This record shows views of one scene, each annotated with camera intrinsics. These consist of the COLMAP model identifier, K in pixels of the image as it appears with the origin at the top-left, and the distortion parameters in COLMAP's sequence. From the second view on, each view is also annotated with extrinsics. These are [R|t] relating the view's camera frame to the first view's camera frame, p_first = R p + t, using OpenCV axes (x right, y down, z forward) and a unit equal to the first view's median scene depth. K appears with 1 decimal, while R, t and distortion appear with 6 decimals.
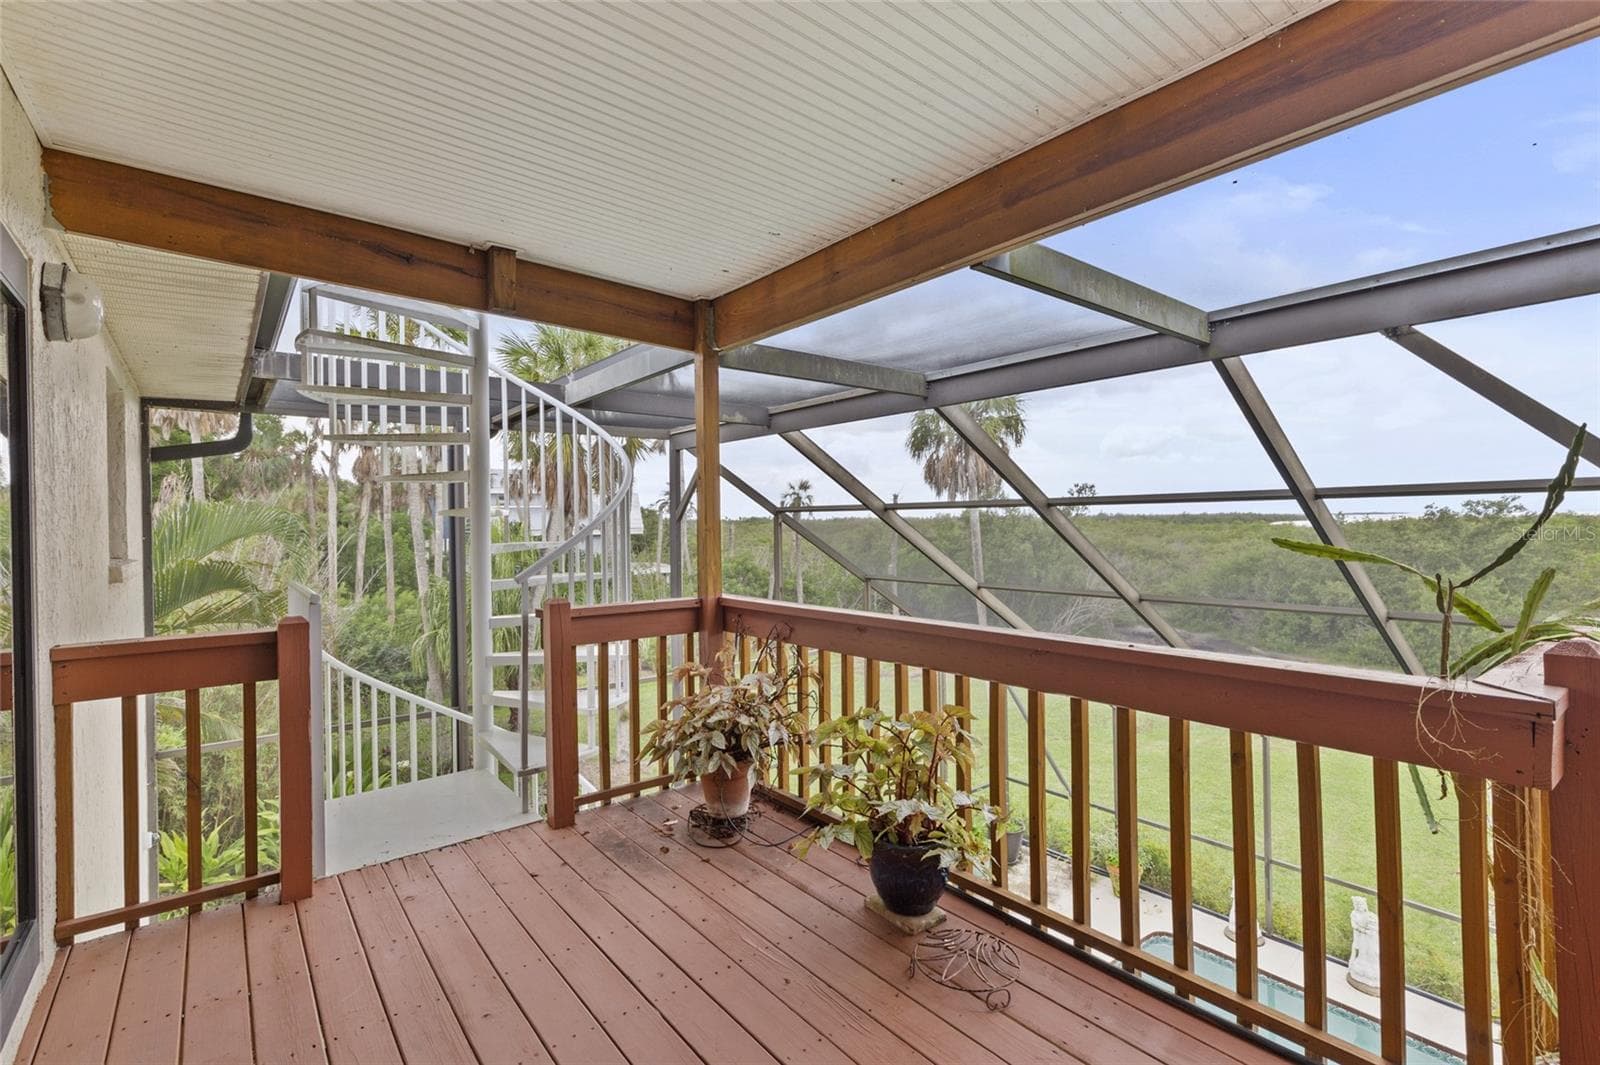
lens RADIAL K [[708.4, 0, 800.0], [0, 708.4, 532.5], [0, 0, 1]] dist [0.000234, 0.000019]
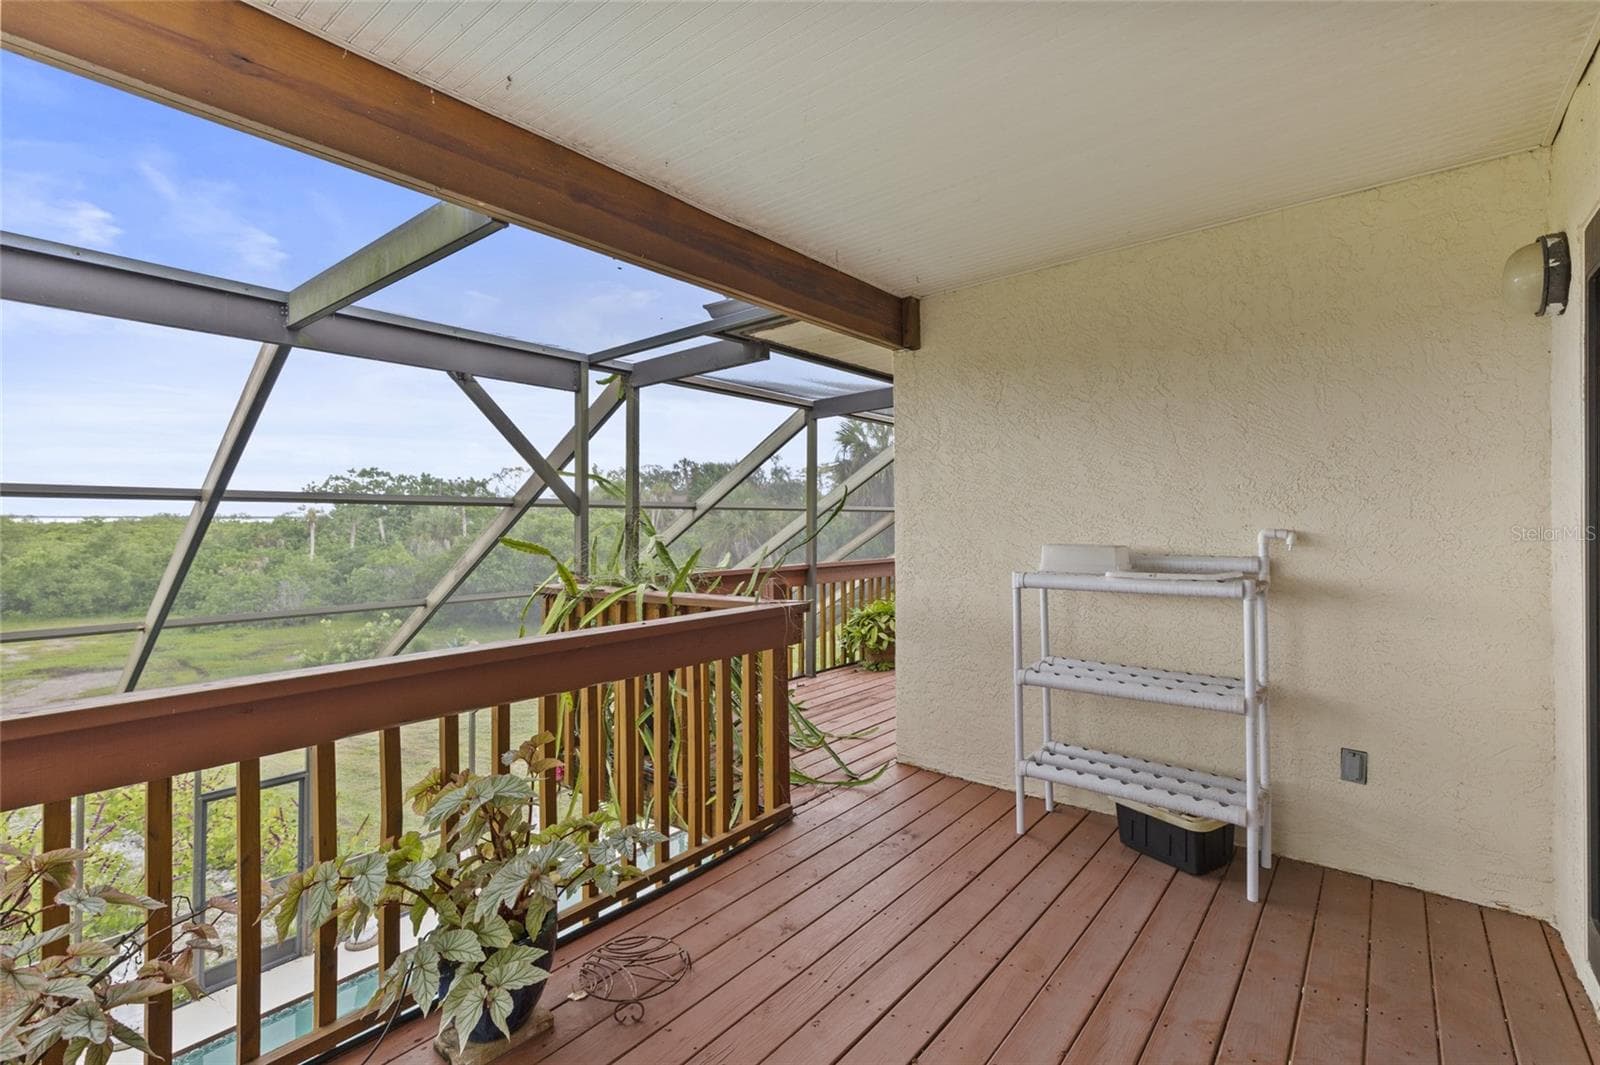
lens RADIAL K [[717.3, 0, 797.7], [0, 717.3, 513.6], [0, 0, 1]] dist [0.000658, 0.000063]
pose [[-0.224688, 0.025108, 0.974107, -0.561594], [0.012139, 0.999663, -0.022966, 0.002006], [-0.974355, 0.006664, -0.224917, 0.708690]]
